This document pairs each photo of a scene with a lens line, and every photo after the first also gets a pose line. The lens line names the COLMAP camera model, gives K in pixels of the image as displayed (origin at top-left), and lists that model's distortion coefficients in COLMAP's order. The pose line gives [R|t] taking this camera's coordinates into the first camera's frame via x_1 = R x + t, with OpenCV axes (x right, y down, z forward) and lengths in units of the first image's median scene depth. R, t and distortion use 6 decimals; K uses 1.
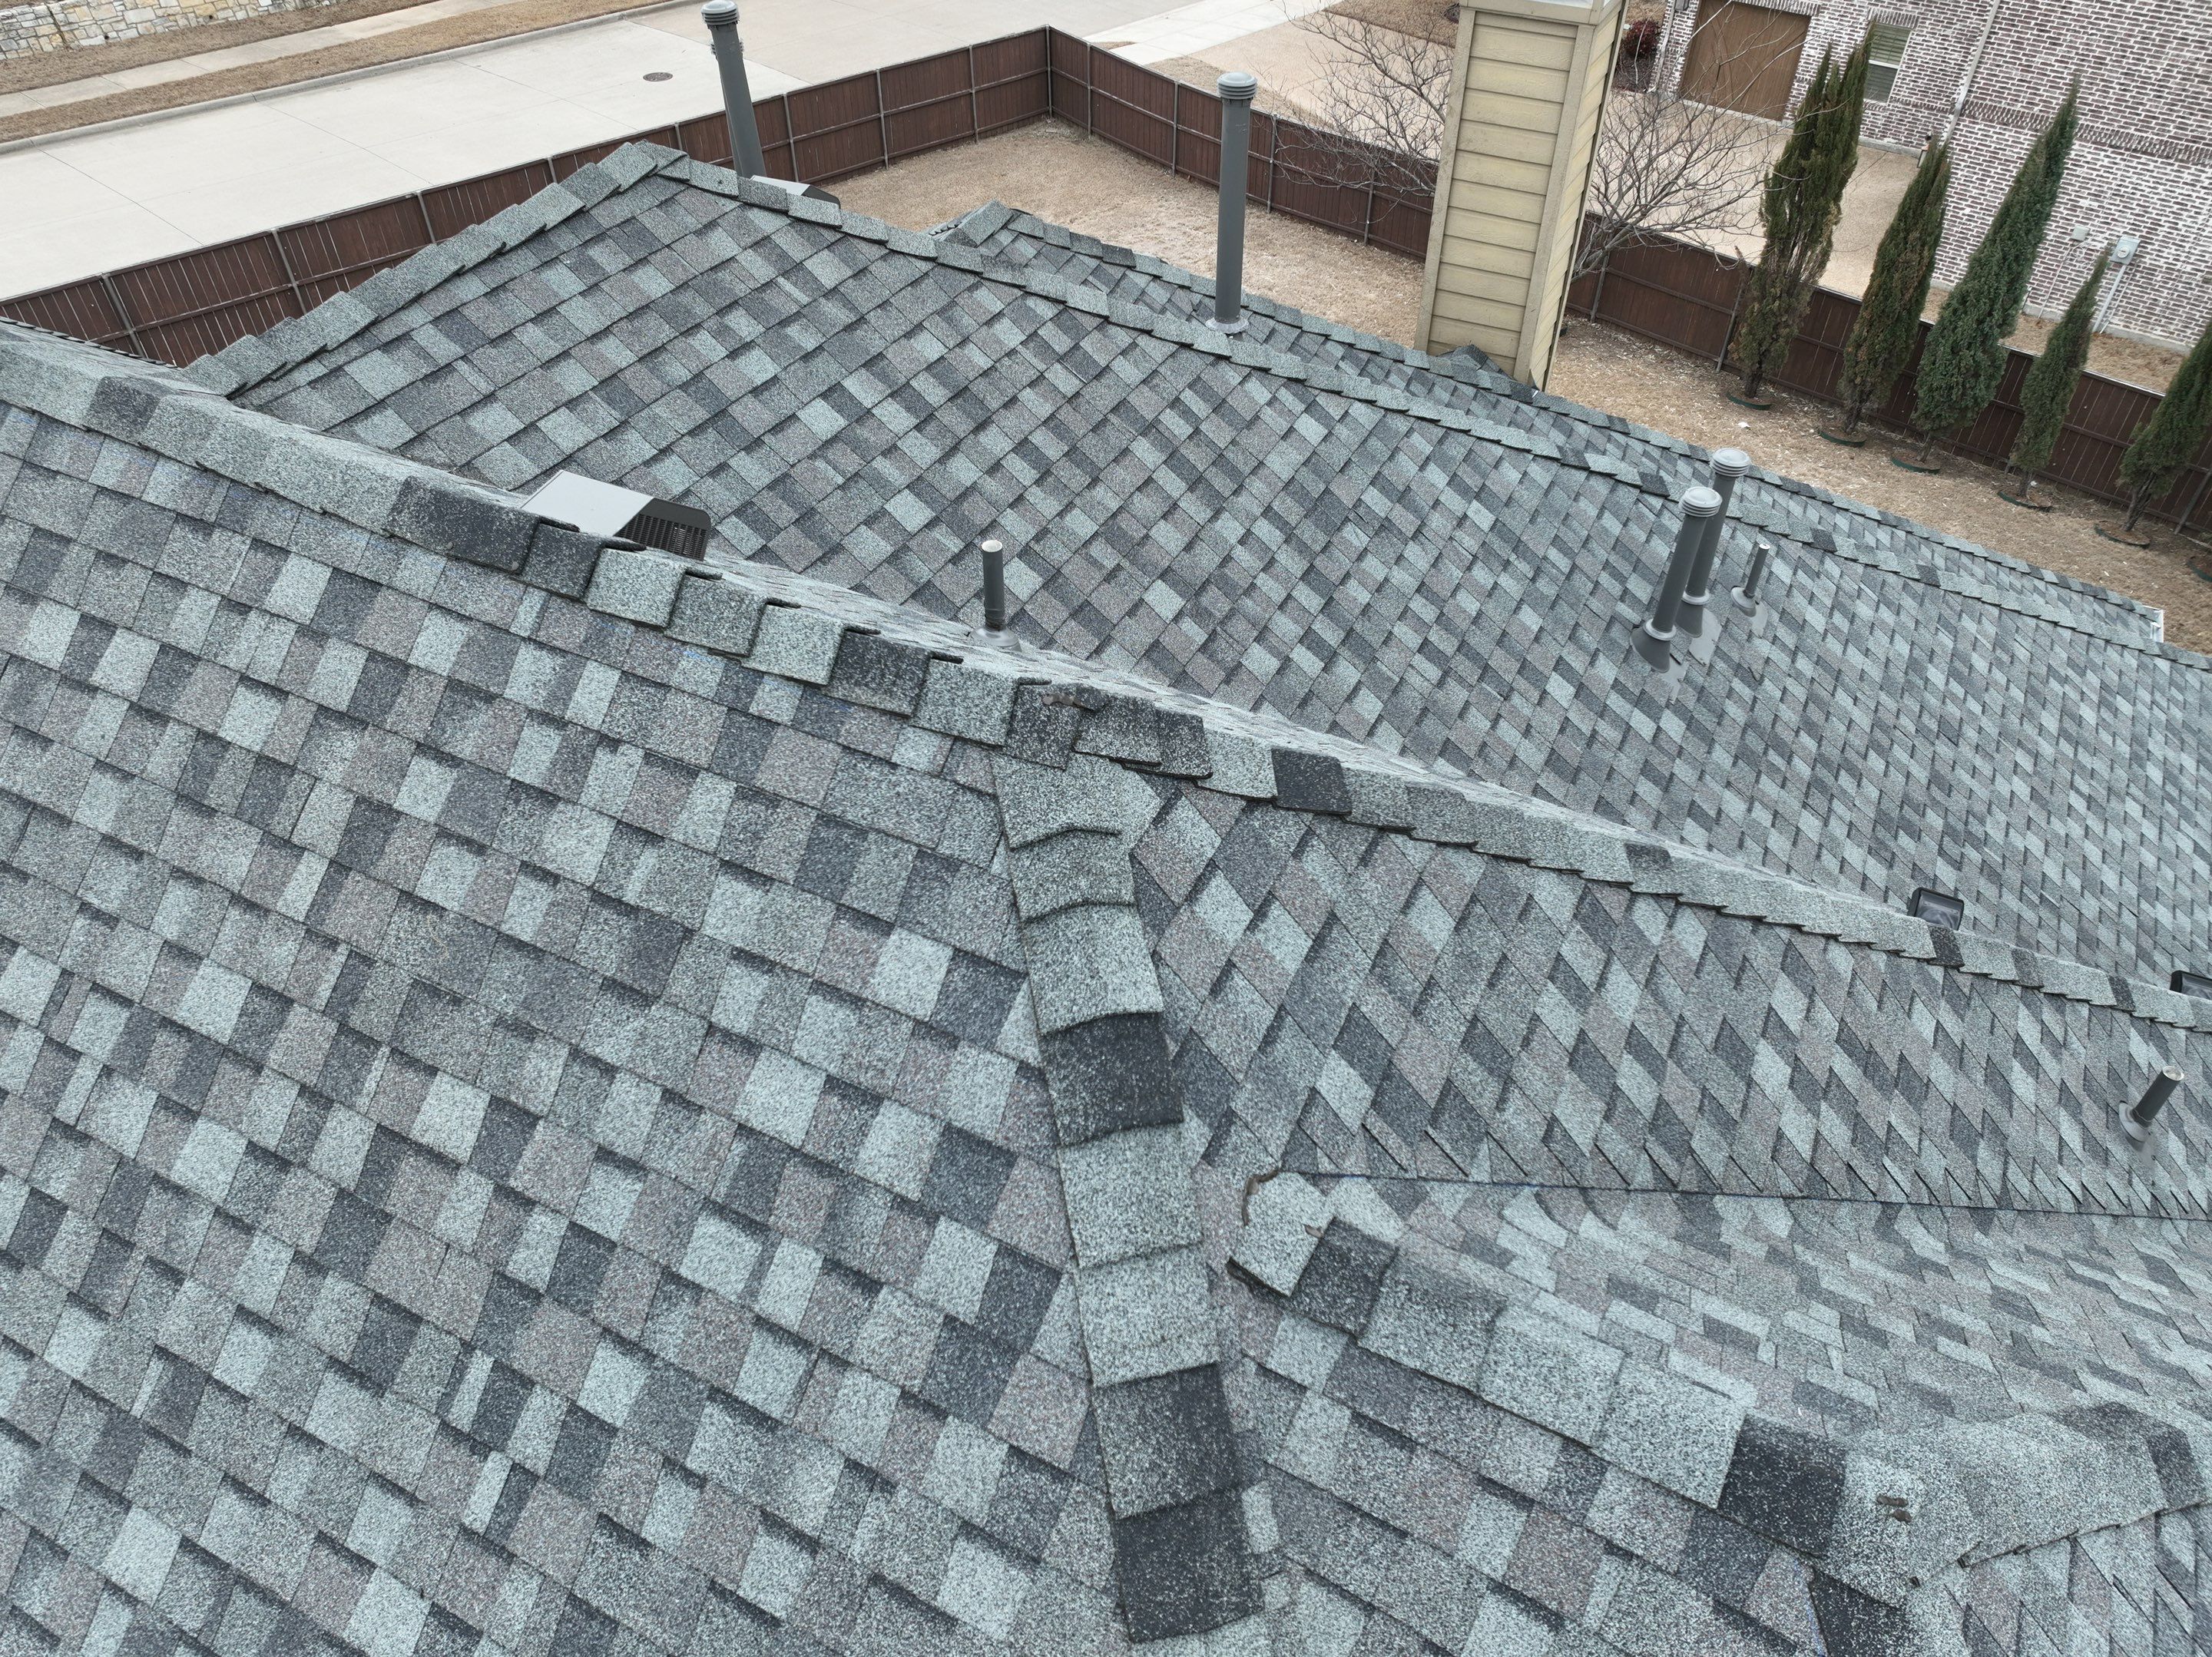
lens RADIAL K [[1551.9, 0, 1103.4], [0, 1551.9, 830.2], [0, 0, 1]] dist [-0.001107, 0.019804]
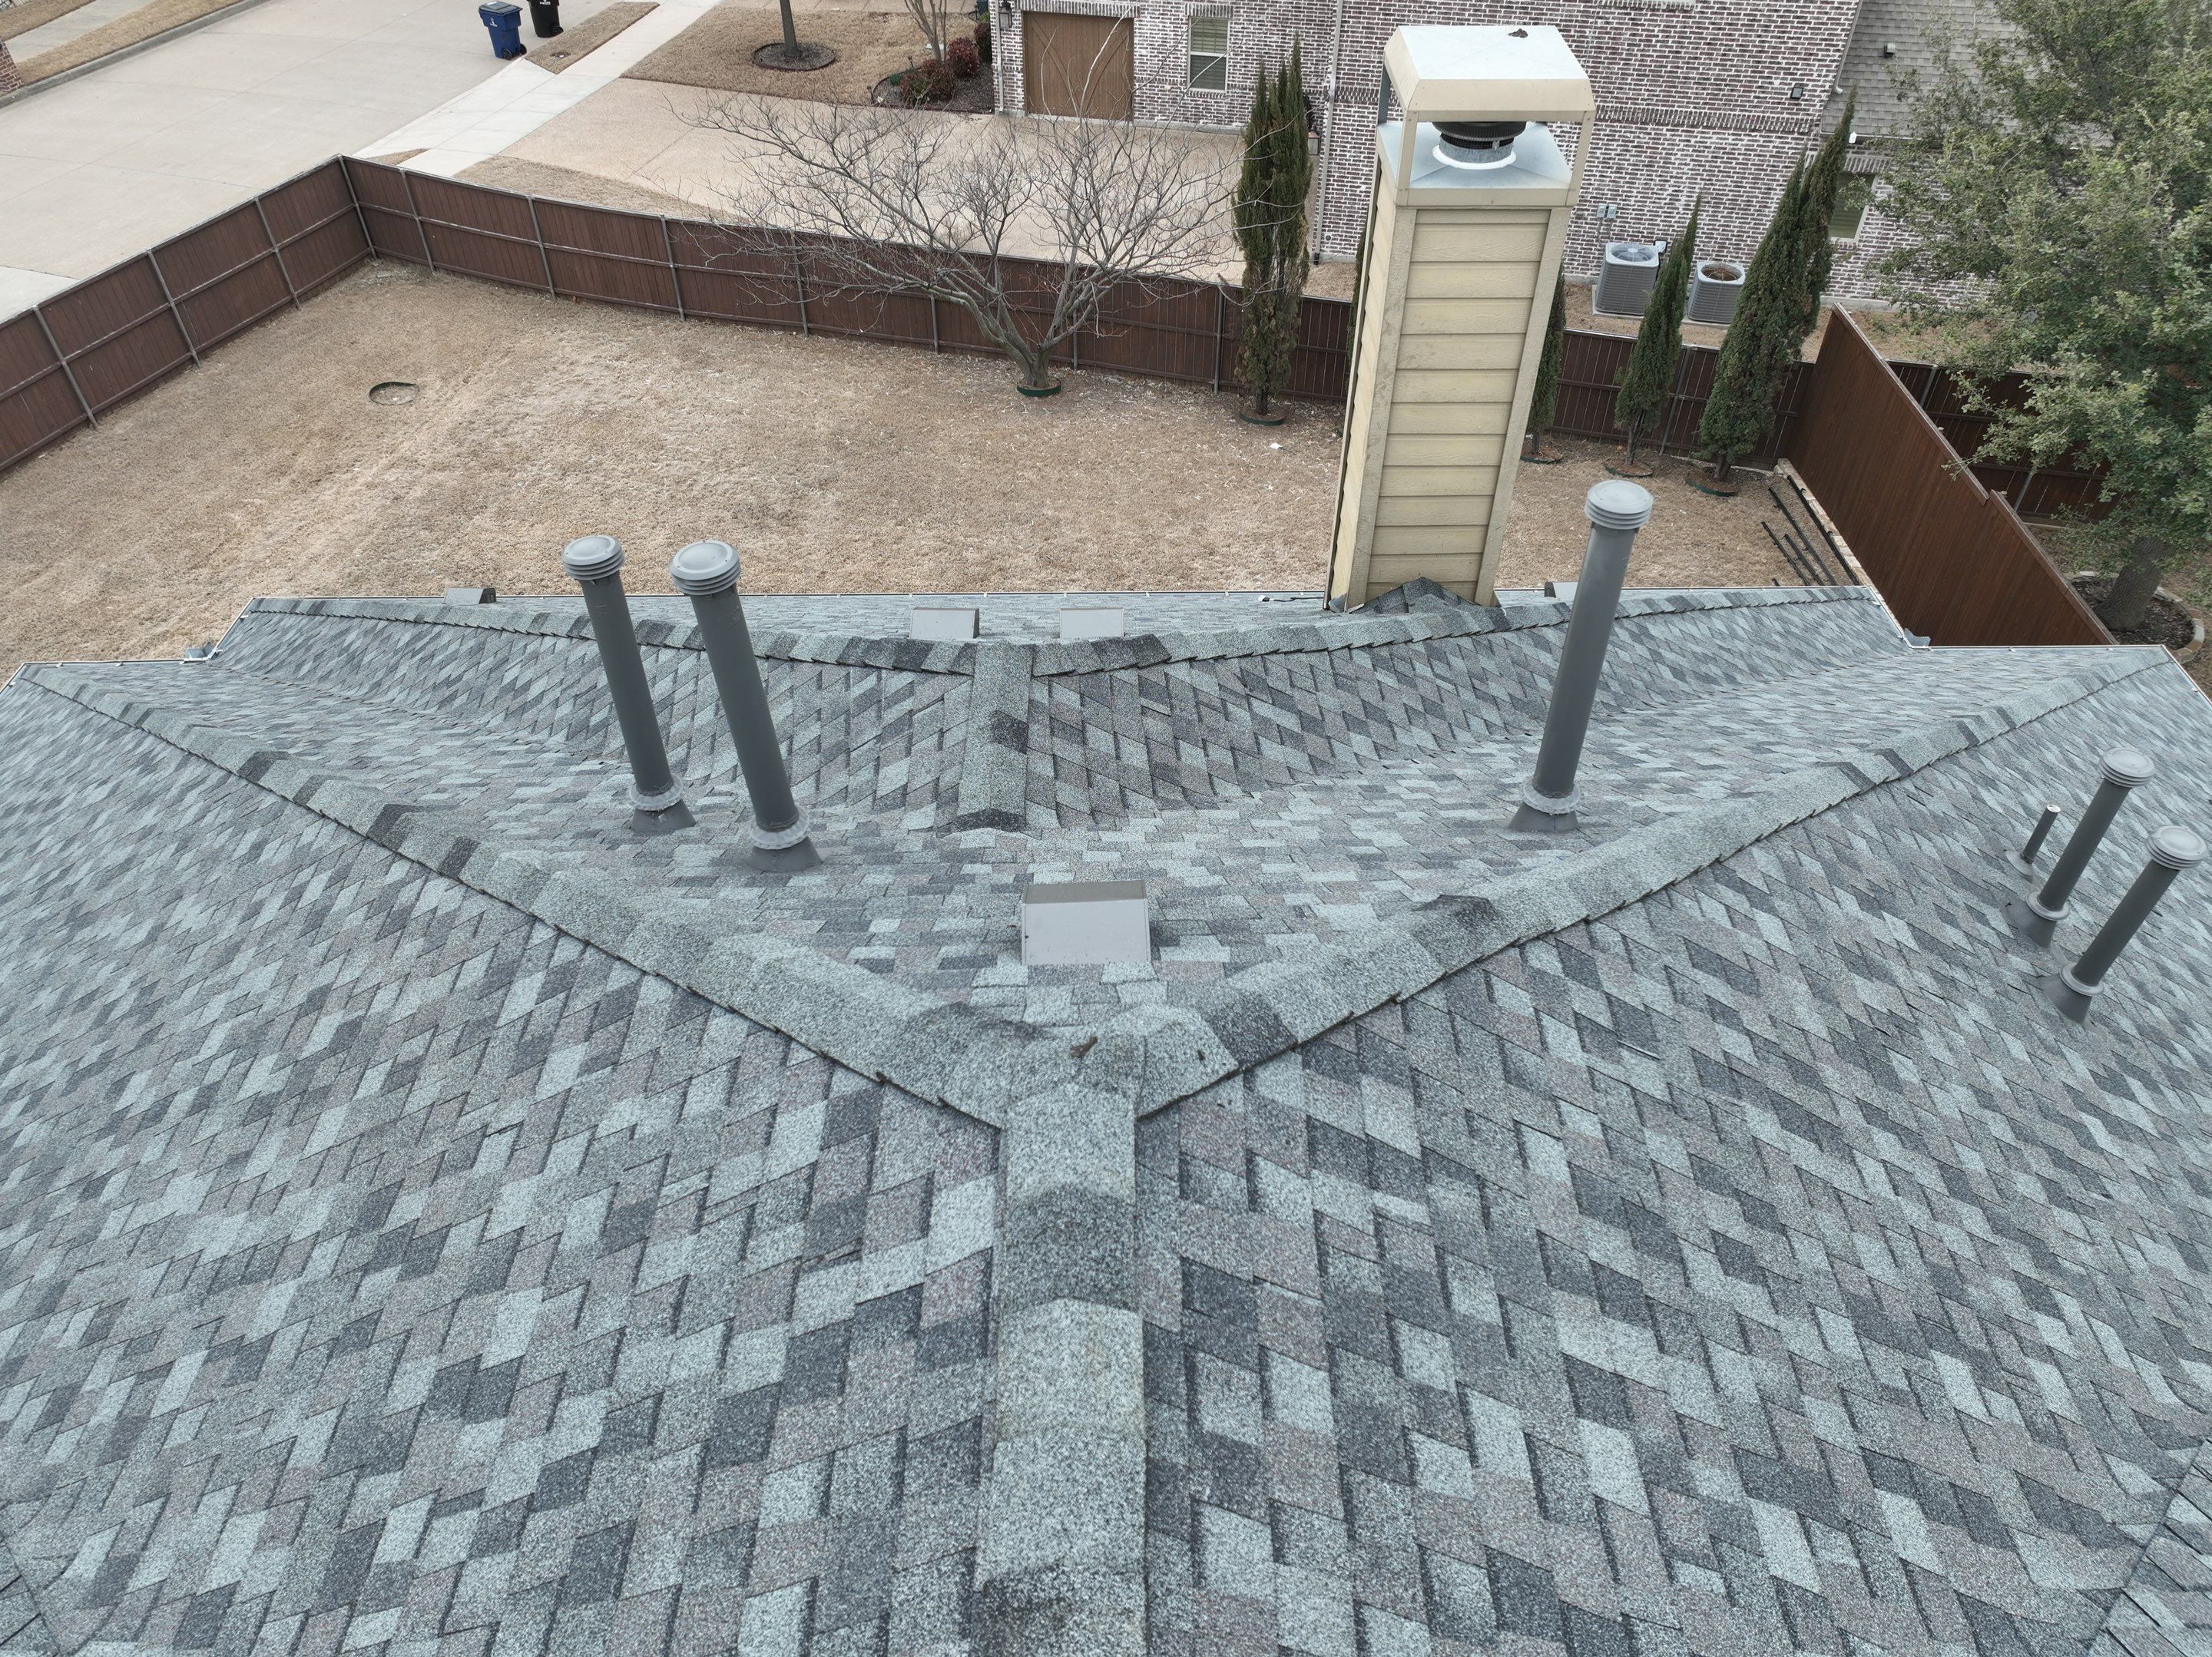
lens RADIAL K [[1551.9, 0, 1109.2], [0, 1551.9, 830.6], [0, 0, 1]] dist [-0.001107, 0.019804]
pose [[0.882718, -0.321154, 0.343030, -0.710352], [0.320853, 0.945268, 0.059336, -0.889747], [-0.343311, 0.057685, 0.937449, 0.927023]]
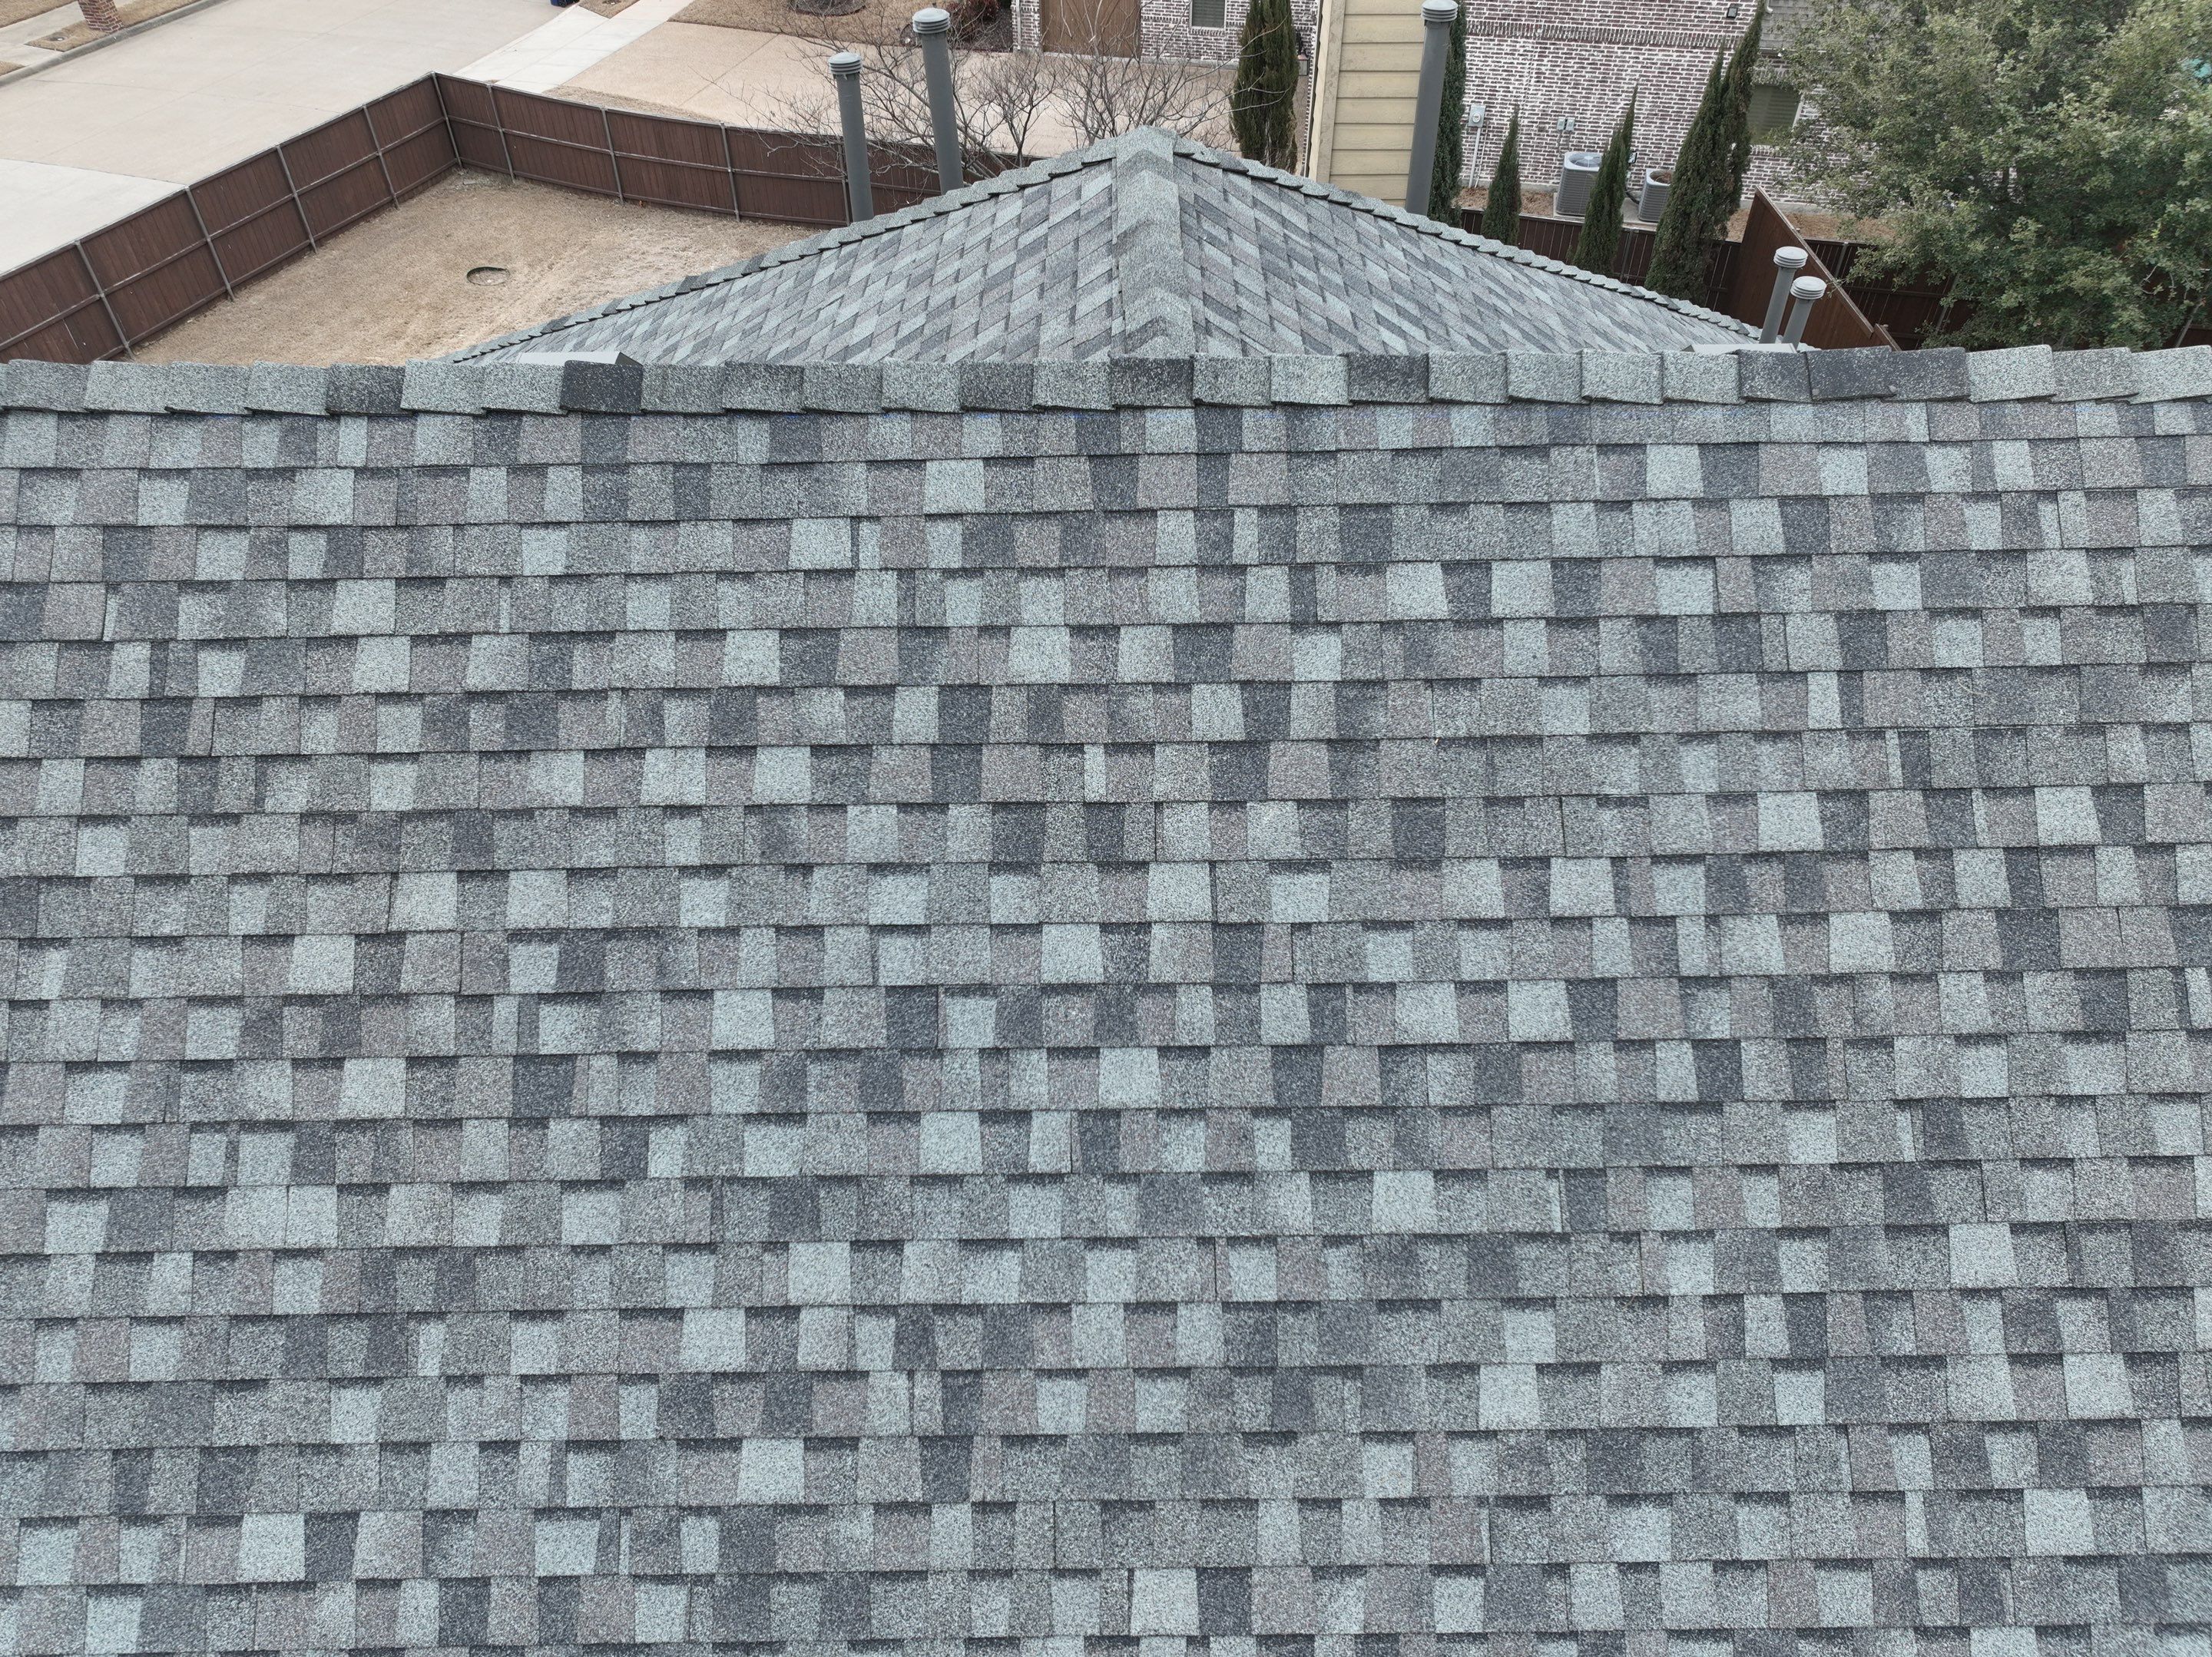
lens RADIAL K [[1551.9, 0, 1117.1], [0, 1551.9, 827.4], [0, 0, 1]] dist [-0.001107, 0.019804]
pose [[0.880758, -0.322855, 0.346454, -1.378803], [0.323373, 0.944488, 0.058072, -0.109857], [-0.345971, 0.060887, 0.936268, 0.101981]]
